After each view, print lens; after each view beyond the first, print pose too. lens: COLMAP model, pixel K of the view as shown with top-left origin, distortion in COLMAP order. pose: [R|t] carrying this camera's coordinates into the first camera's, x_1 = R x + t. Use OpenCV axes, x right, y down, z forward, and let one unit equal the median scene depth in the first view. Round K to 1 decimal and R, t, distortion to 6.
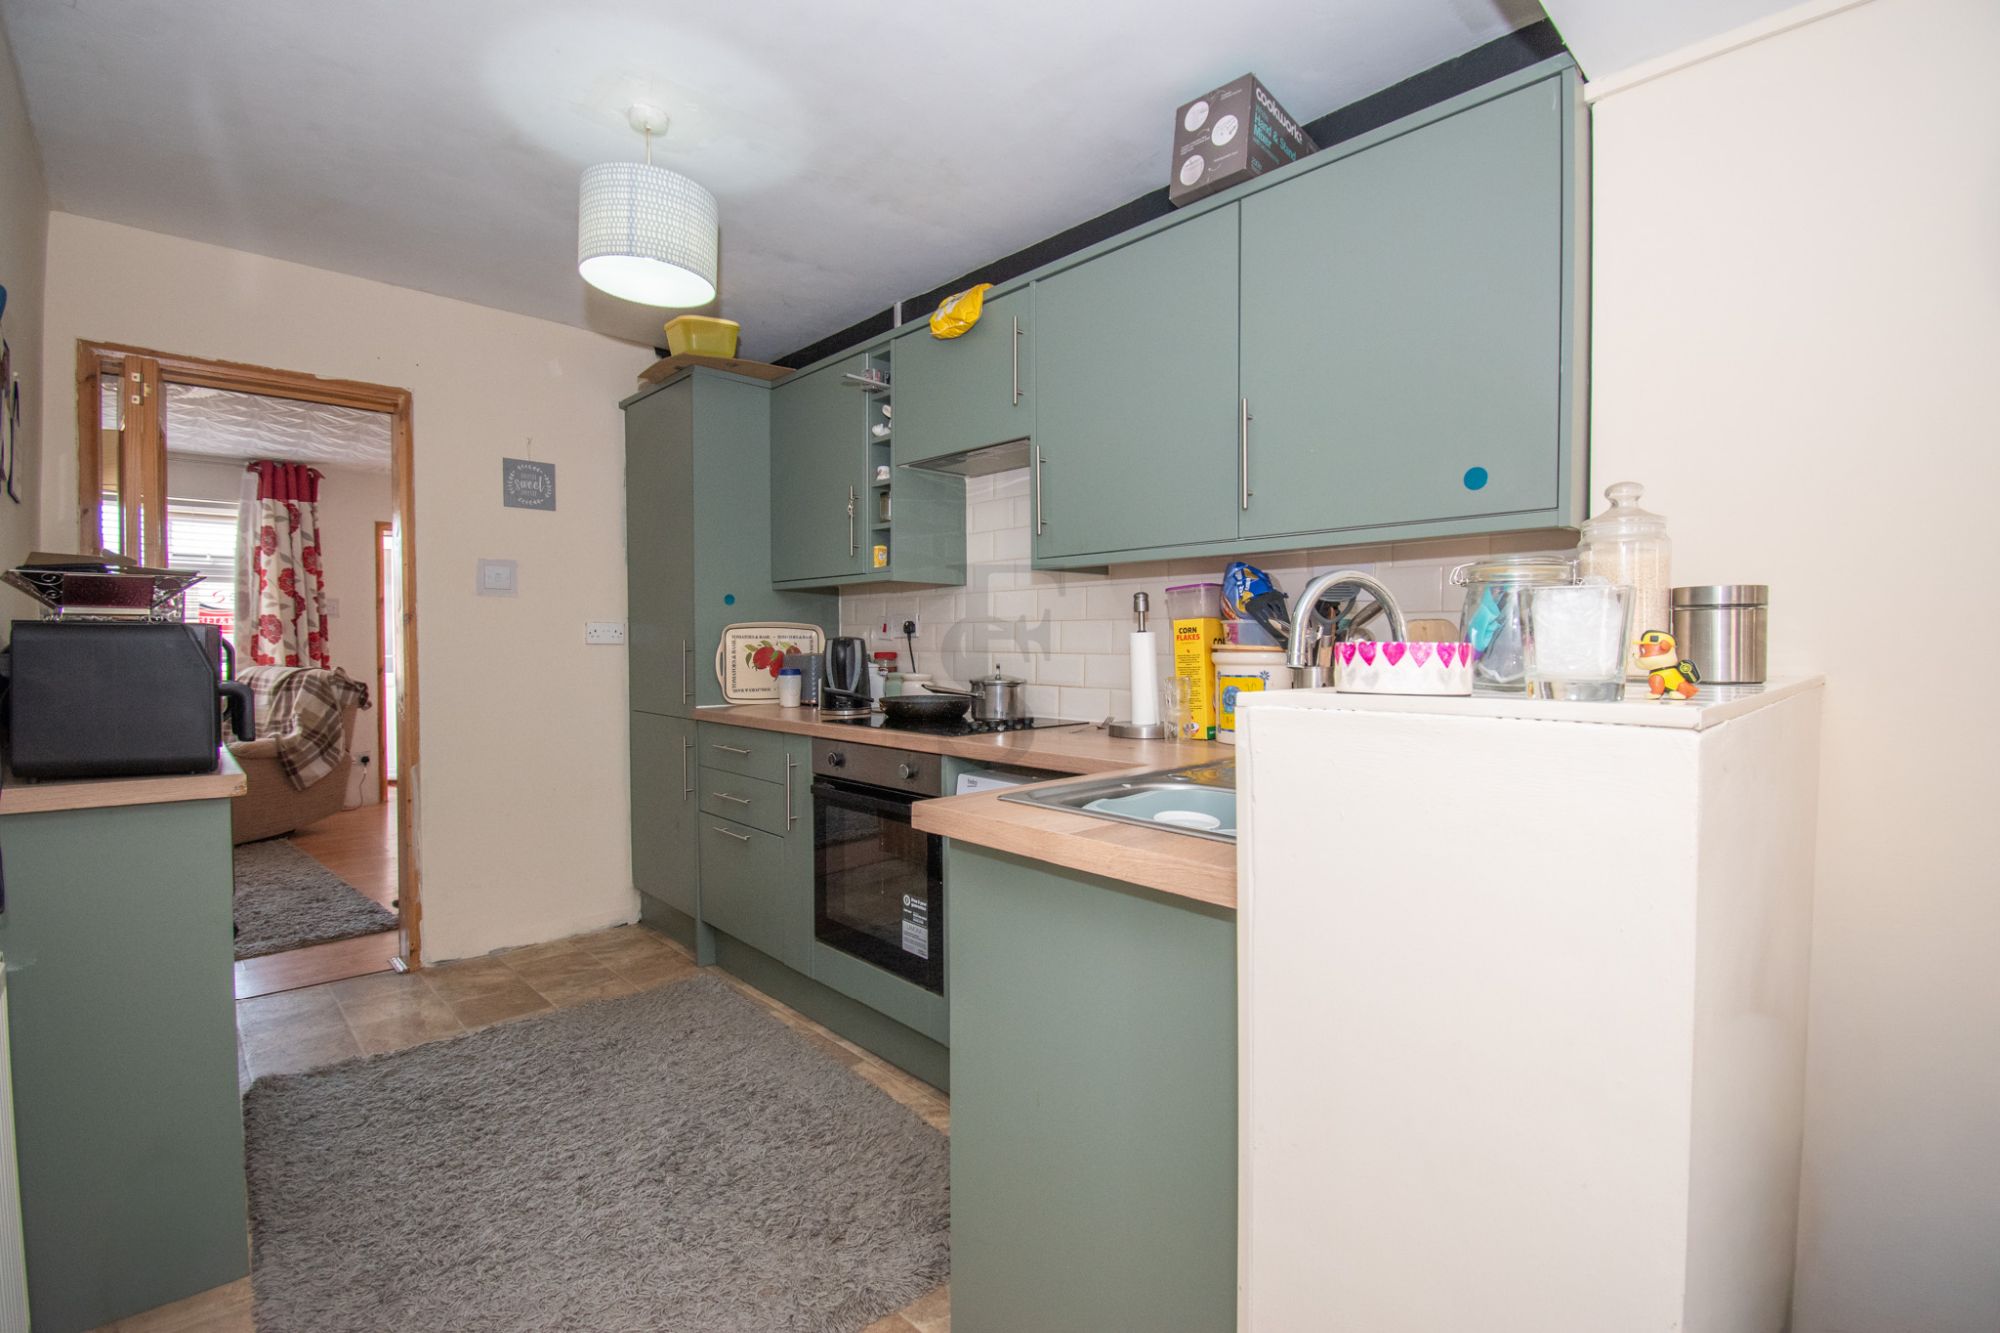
lens RADIAL K [[881.3, 0, 1006.7], [0, 881.3, 661.7], [0, 0, 1]] dist [-0.011505, -0.007309]
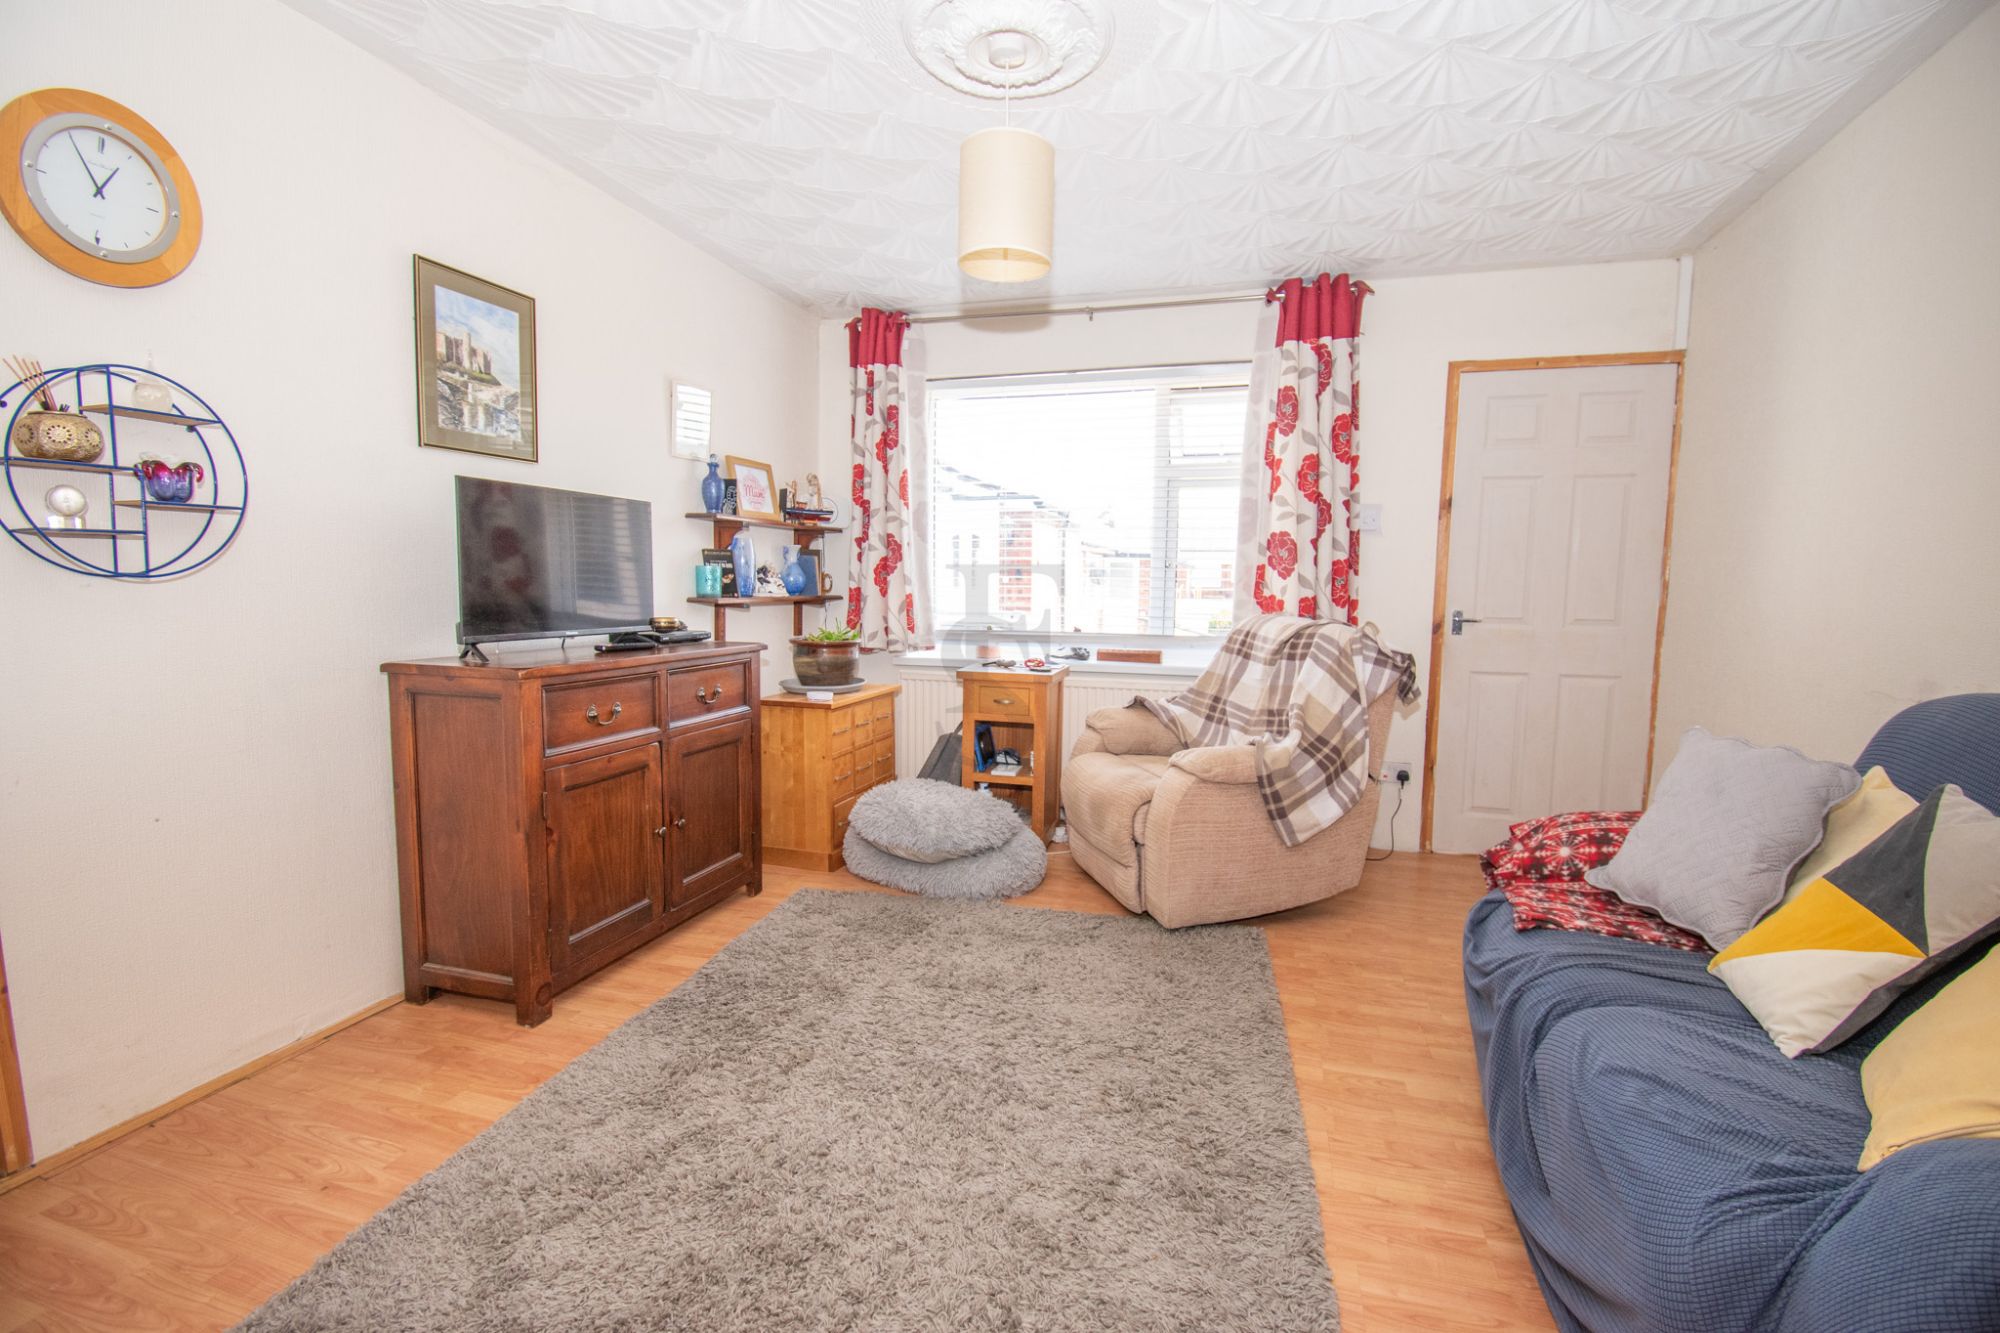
lens RADIAL K [[881.3, 0, 1018.4], [0, 881.3, 669.2], [0, 0, 1]] dist [-0.011505, -0.007309]
pose [[0.489593, 0.092615, -0.867018, -0.383807], [-0.035216, 0.995632, 0.086468, -0.004313], [0.871239, -0.011801, 0.490717, 0.525444]]
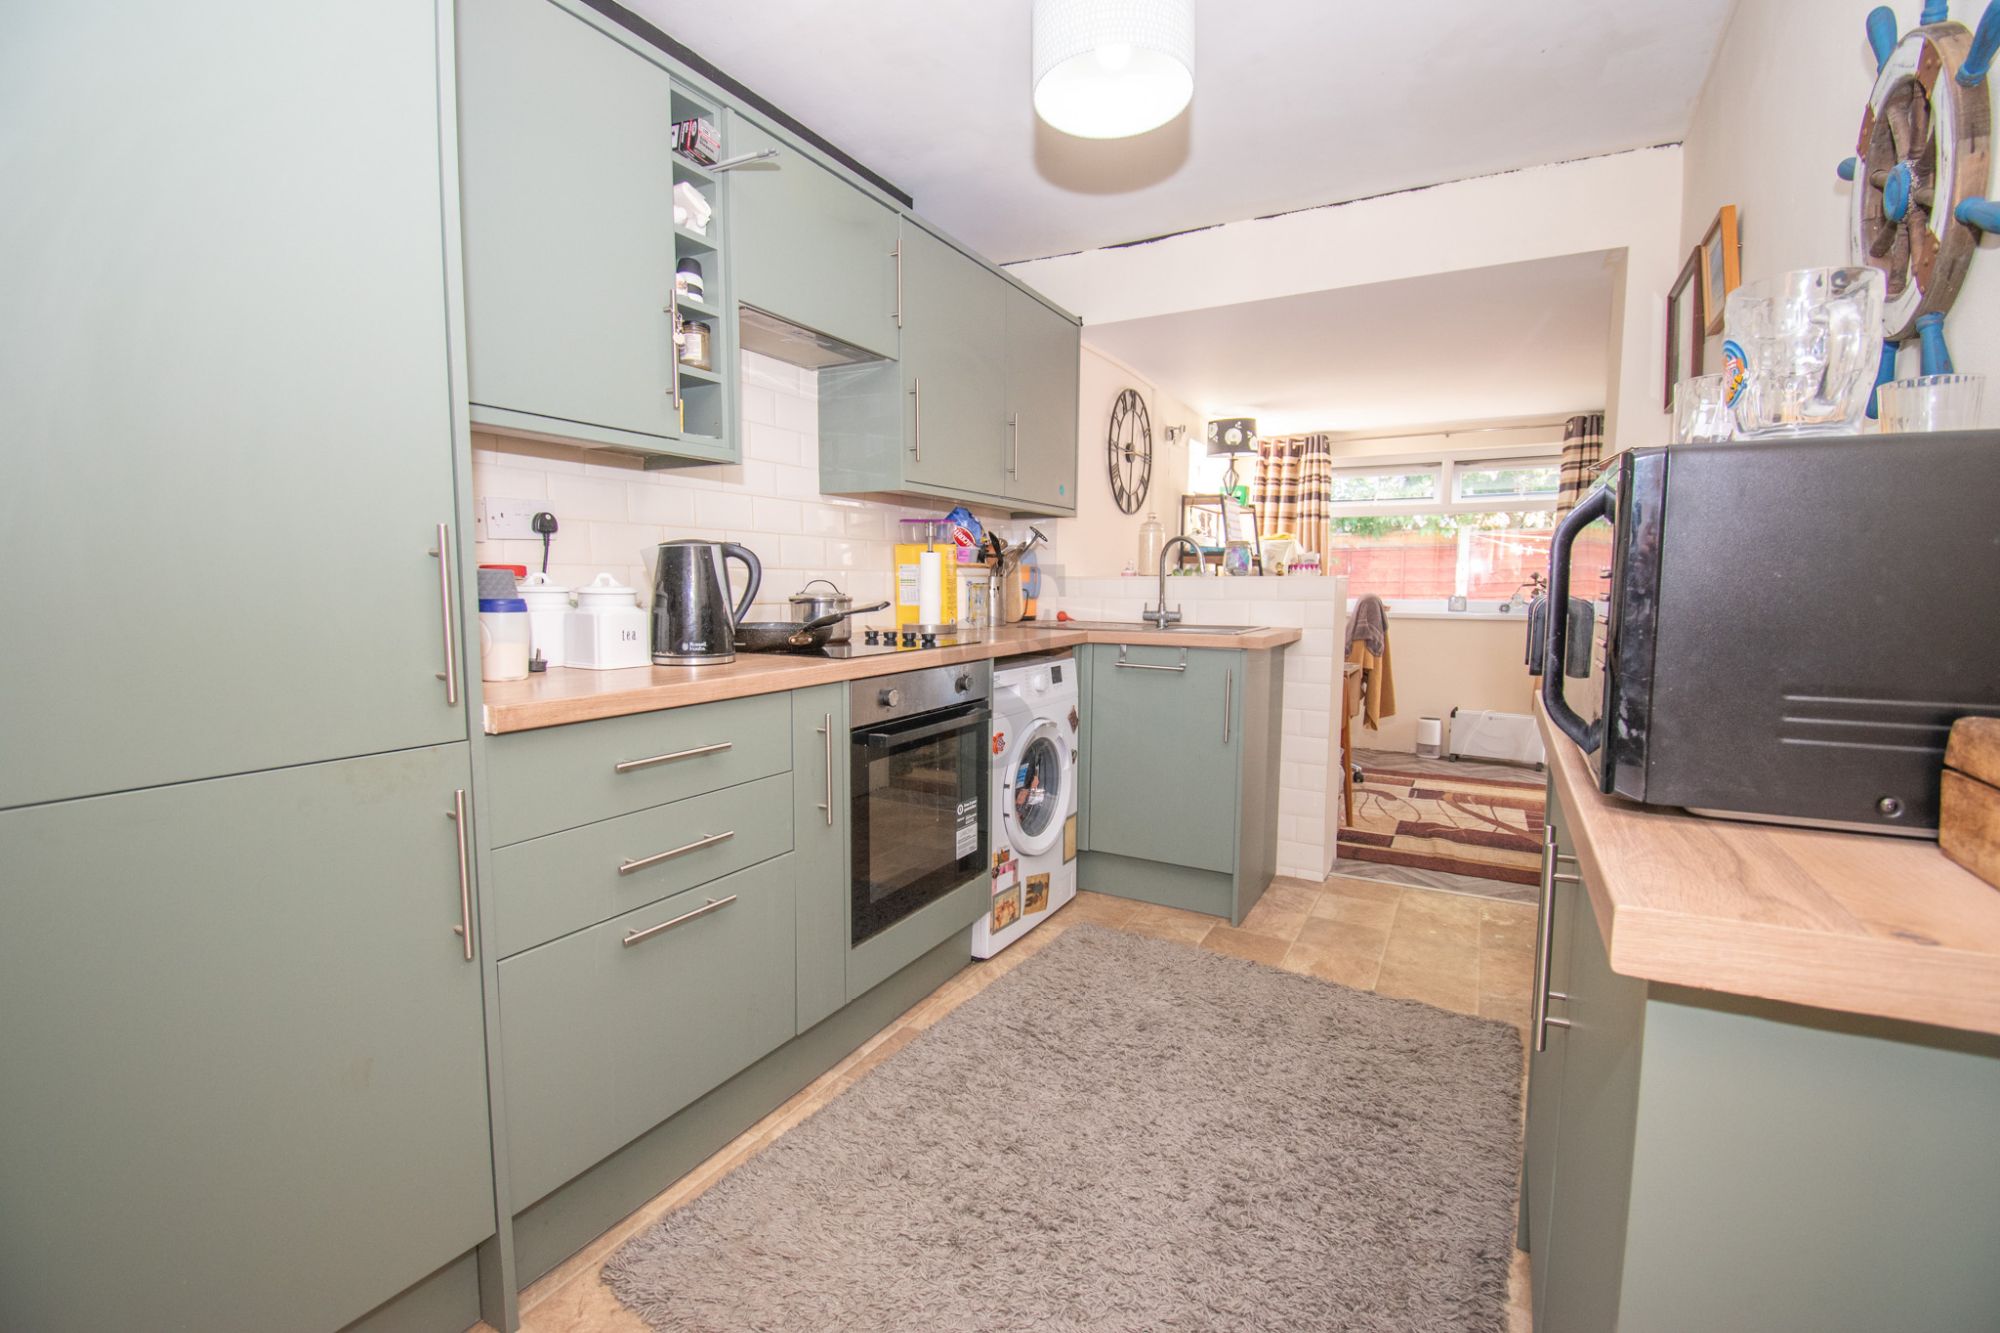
lens RADIAL K [[881.3, 0, 1002.7], [0, 881.3, 663.6], [0, 0, 1]] dist [-0.011505, -0.007309]
pose [[-0.294258, -0.092503, 0.951239, -0.938540], [0.013981, 0.994782, 0.101062, 0.000158], [-0.955624, 0.043037, -0.291430, 1.076537]]
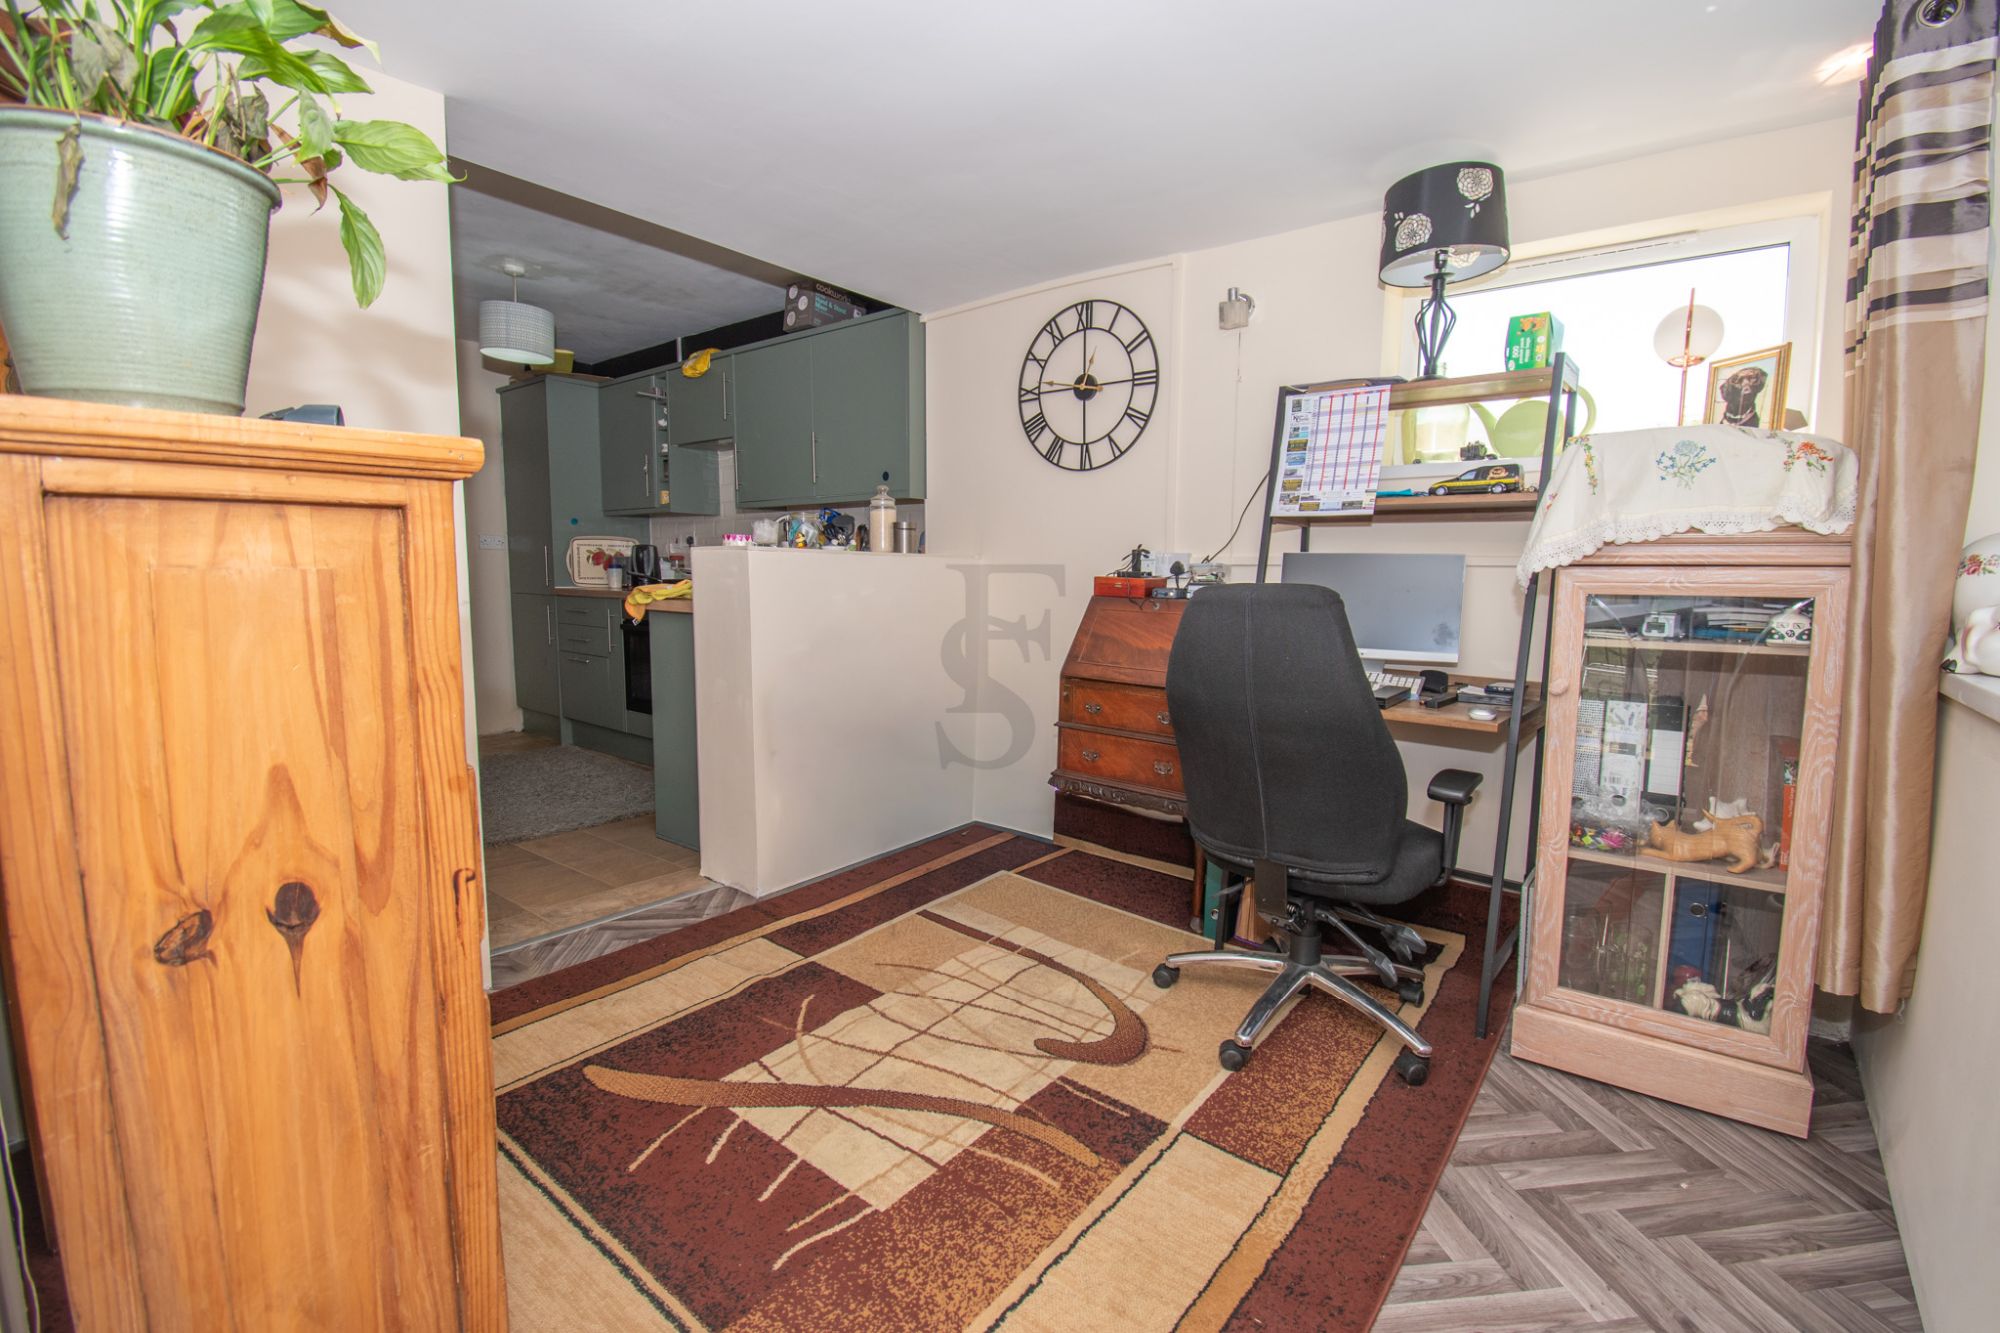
lens RADIAL K [[881.3, 0, 1014.6], [0, 881.3, 657.7], [0, 0, 1]] dist [-0.011505, -0.007309]
pose [[0.991674, -0.004508, 0.128694, 0.341638], [-0.005953, 0.996714, 0.080787, 0.054063], [-0.128636, -0.080880, 0.988388, -0.883052]]
